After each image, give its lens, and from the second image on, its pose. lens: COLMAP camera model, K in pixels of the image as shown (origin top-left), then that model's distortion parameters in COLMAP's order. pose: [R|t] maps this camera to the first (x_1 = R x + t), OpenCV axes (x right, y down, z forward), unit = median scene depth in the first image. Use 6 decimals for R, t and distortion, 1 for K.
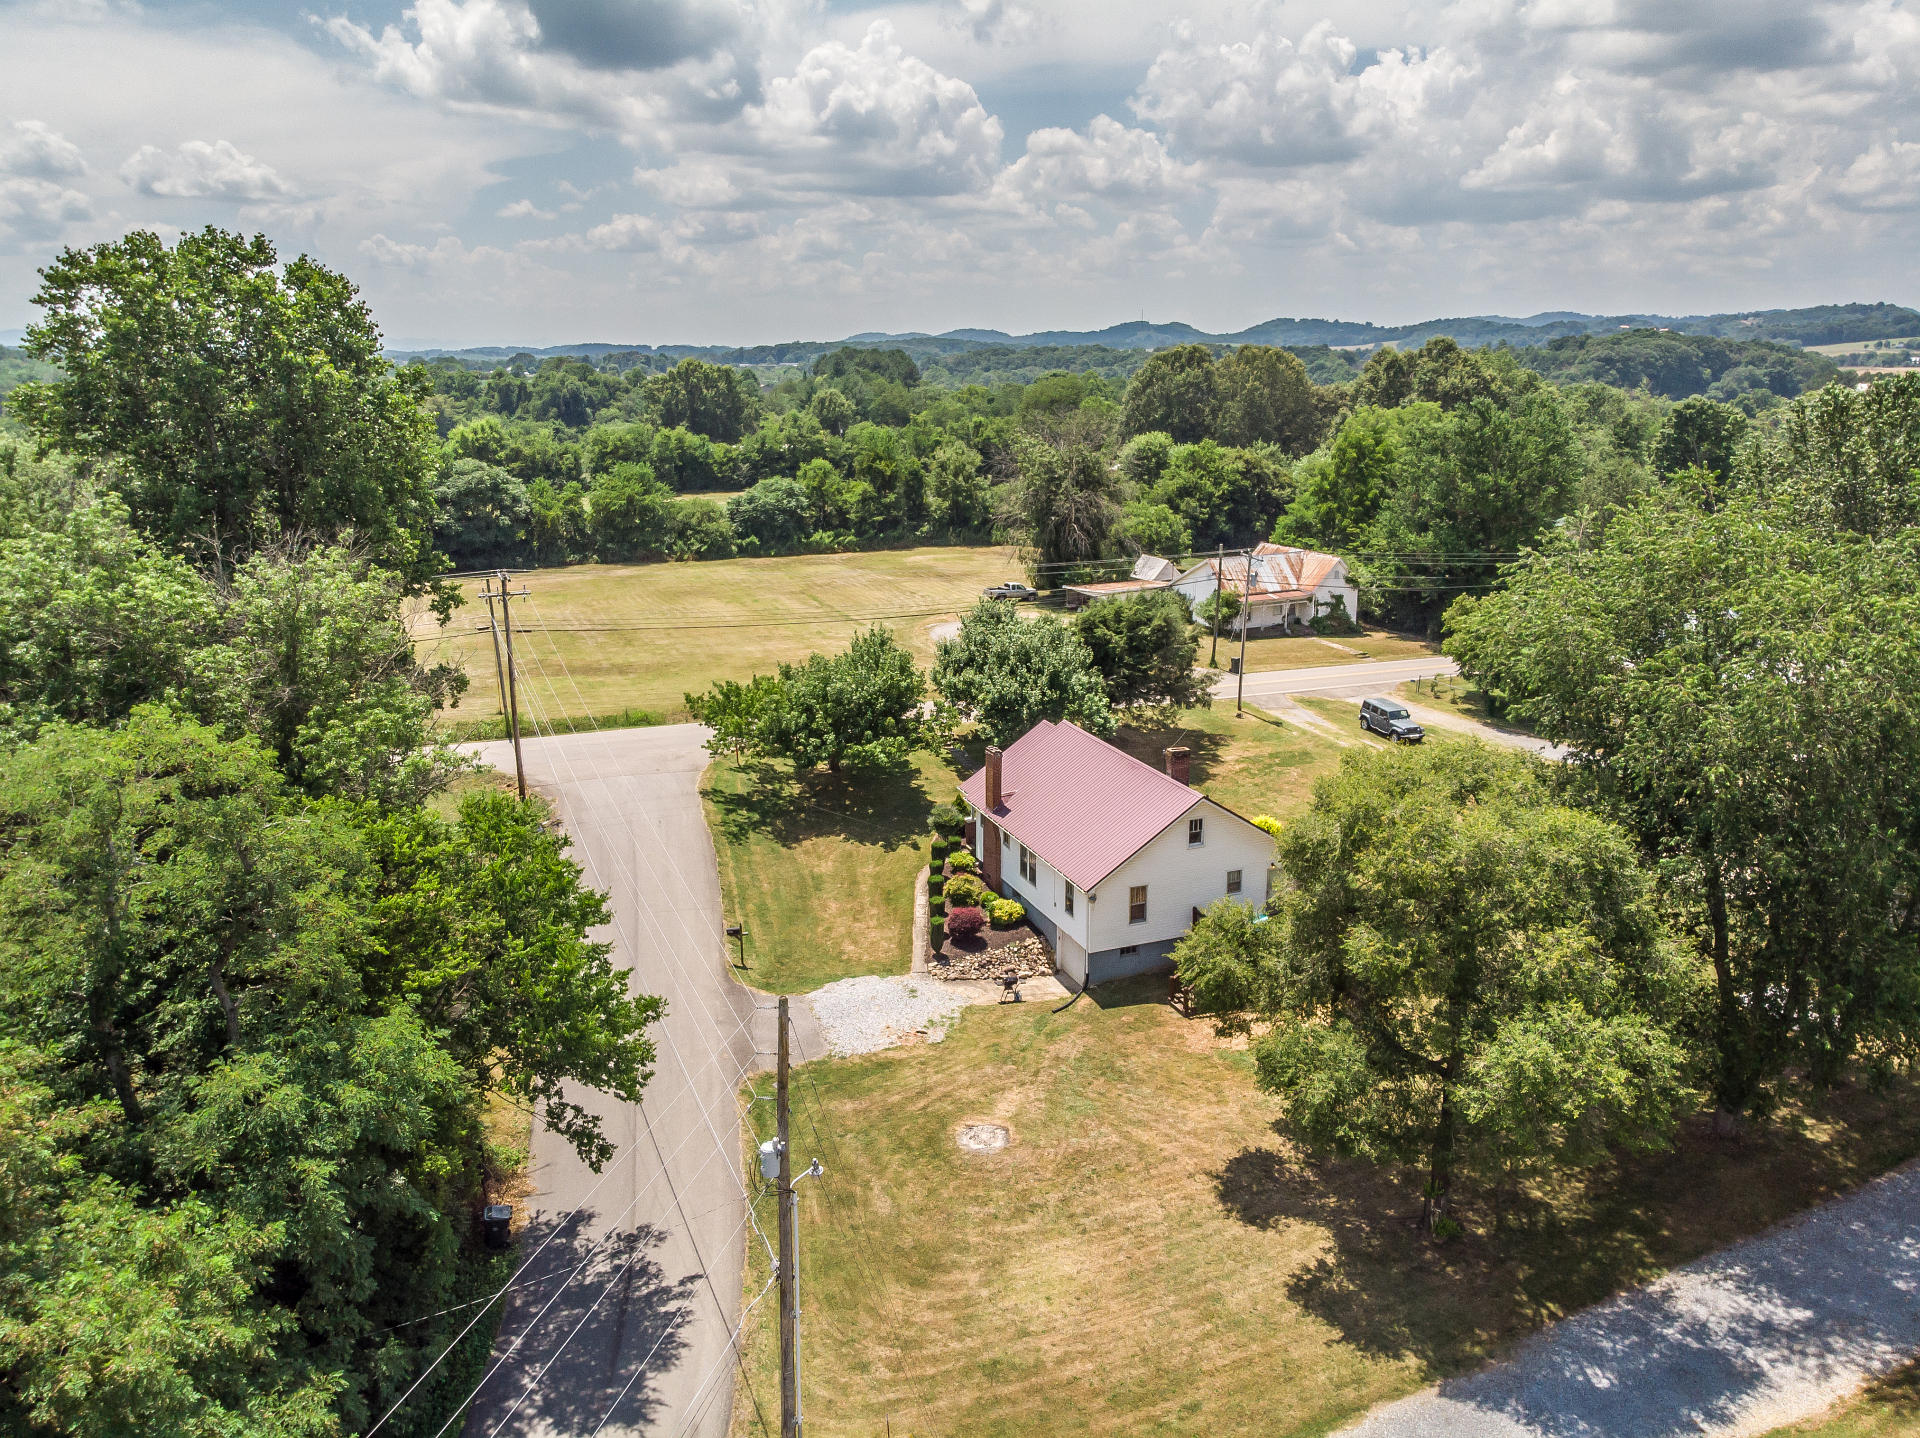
lens RADIAL K [[1398.5, 0, 963.7], [0, 1398.5, 789.5], [0, 0, 1]] dist [0.000850, 0.001942]
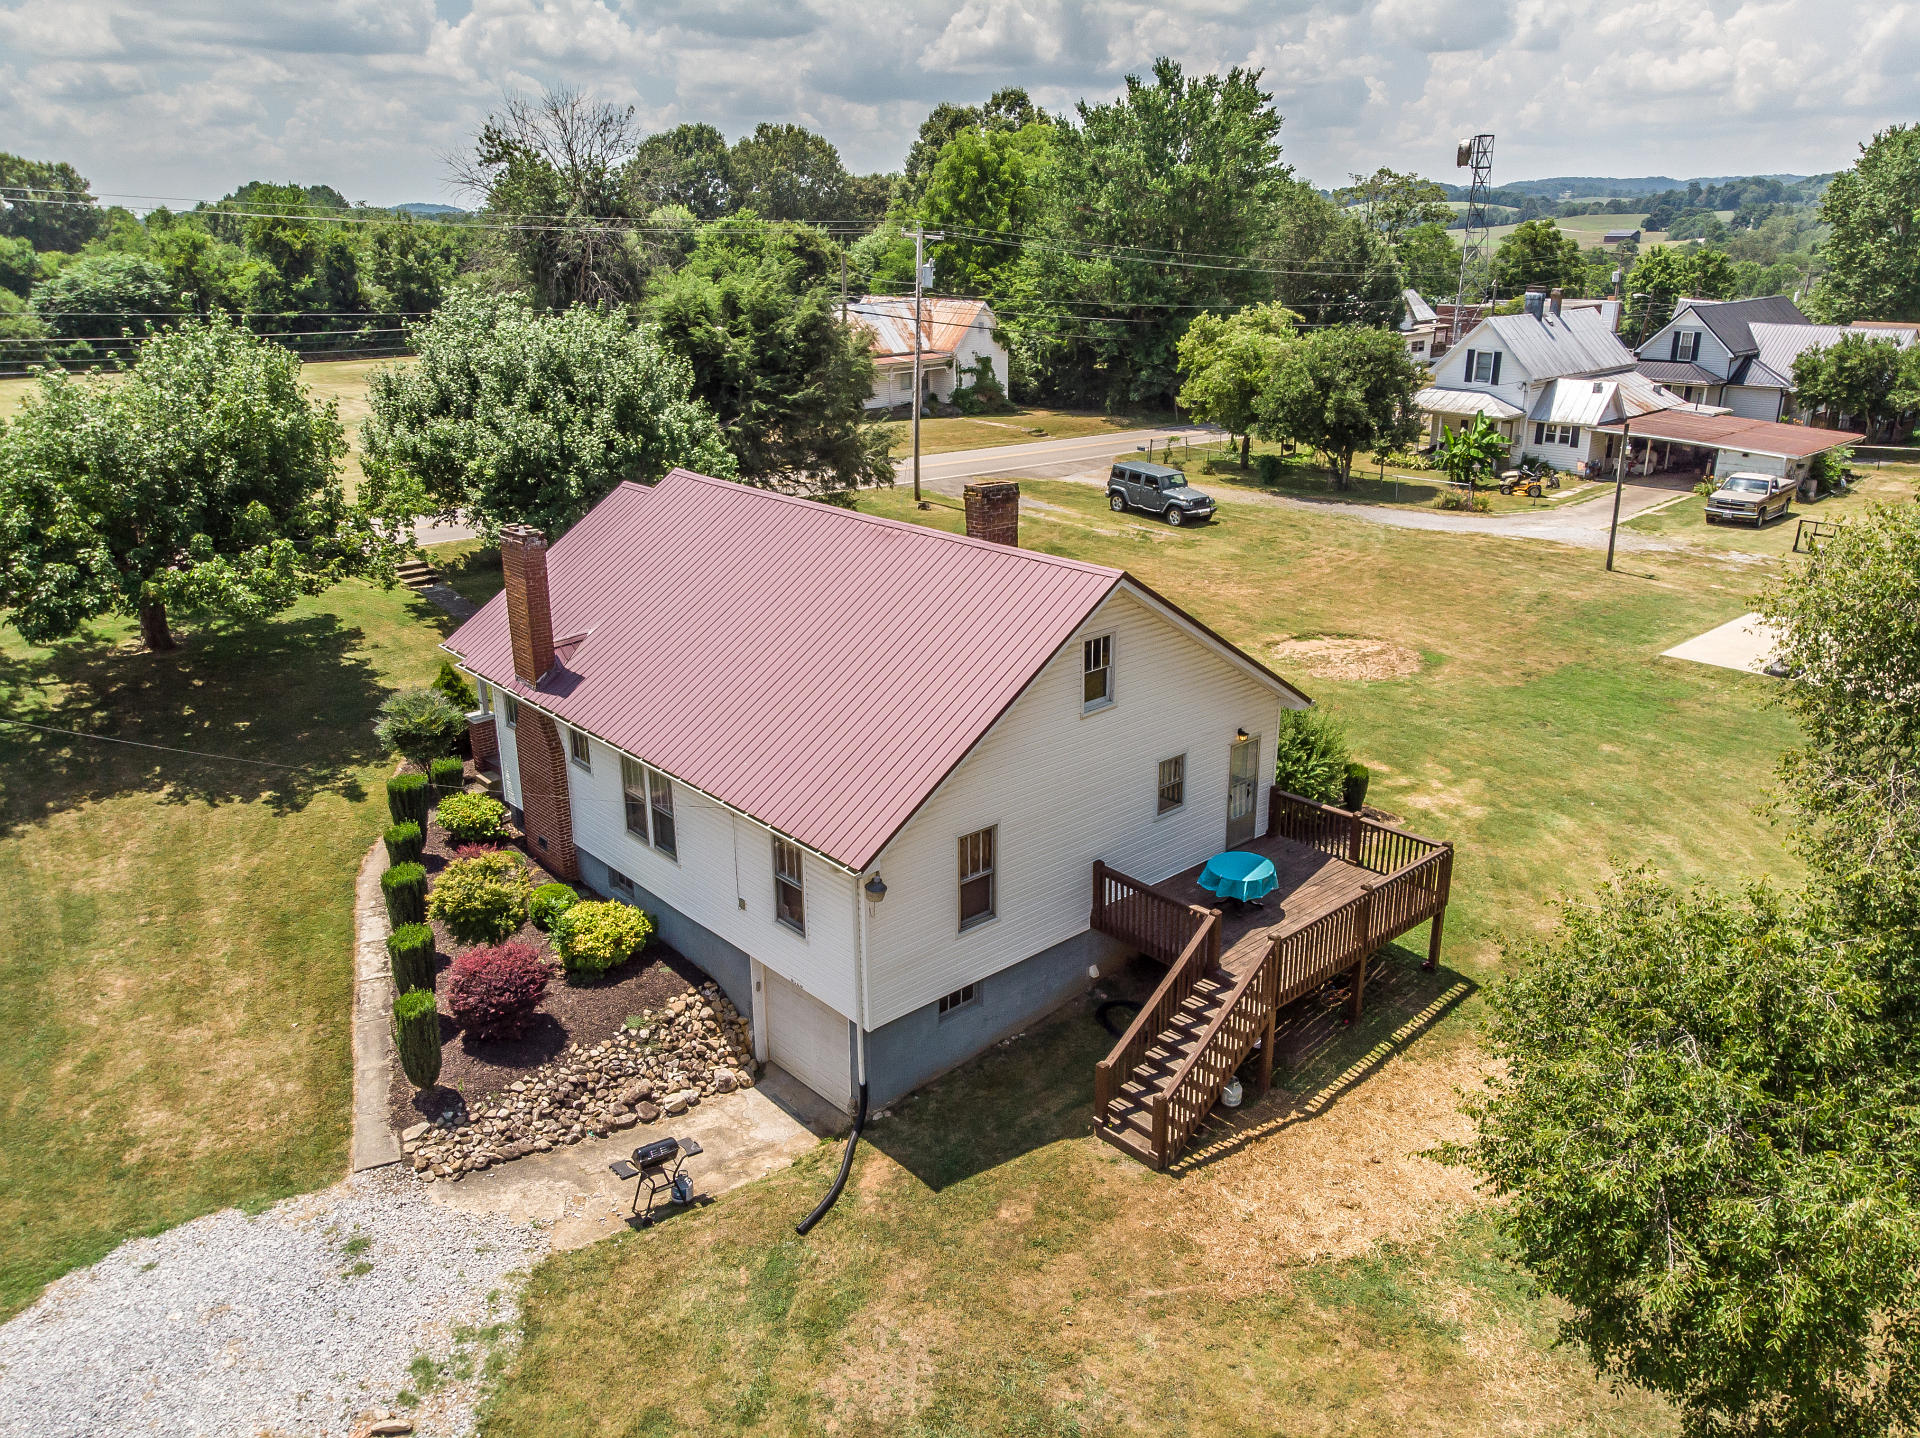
lens RADIAL K [[1421.8, 0, 967.5], [0, 1421.8, 719.4], [0, 0, 1]] dist [-0.002000, 0.012219]
pose [[0.938454, -0.112730, 0.326491, 0.002314], [0.103429, 0.993583, 0.045768, 0.017873], [-0.329556, -0.009183, 0.944091, 0.524964]]
